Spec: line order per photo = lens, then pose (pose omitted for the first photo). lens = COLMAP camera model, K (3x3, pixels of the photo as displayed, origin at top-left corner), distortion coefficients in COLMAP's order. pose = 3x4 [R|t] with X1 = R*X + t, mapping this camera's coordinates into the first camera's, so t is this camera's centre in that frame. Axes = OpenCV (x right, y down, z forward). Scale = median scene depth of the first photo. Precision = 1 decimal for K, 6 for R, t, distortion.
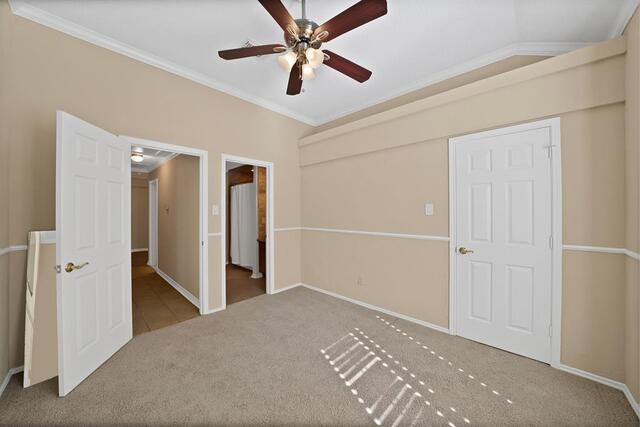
lens RADIAL K [[230.8, 0, 317.7], [0, 230.8, 210.2], [0, 0, 1]] dist [-0.014023, 0.000151]
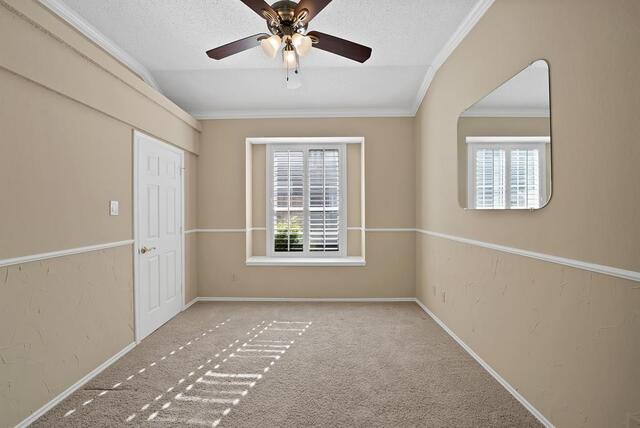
lens RADIAL K [[230.8, 0, 319.0], [0, 230.8, 213.2], [0, 0, 1]] dist [-0.014023, 0.000151]
pose [[-0.685780, -0.004756, 0.727793, -0.663611], [0.002068, 0.999962, 0.008483, 0.011886], [-0.727806, 0.007323, -0.685744, 1.255031]]
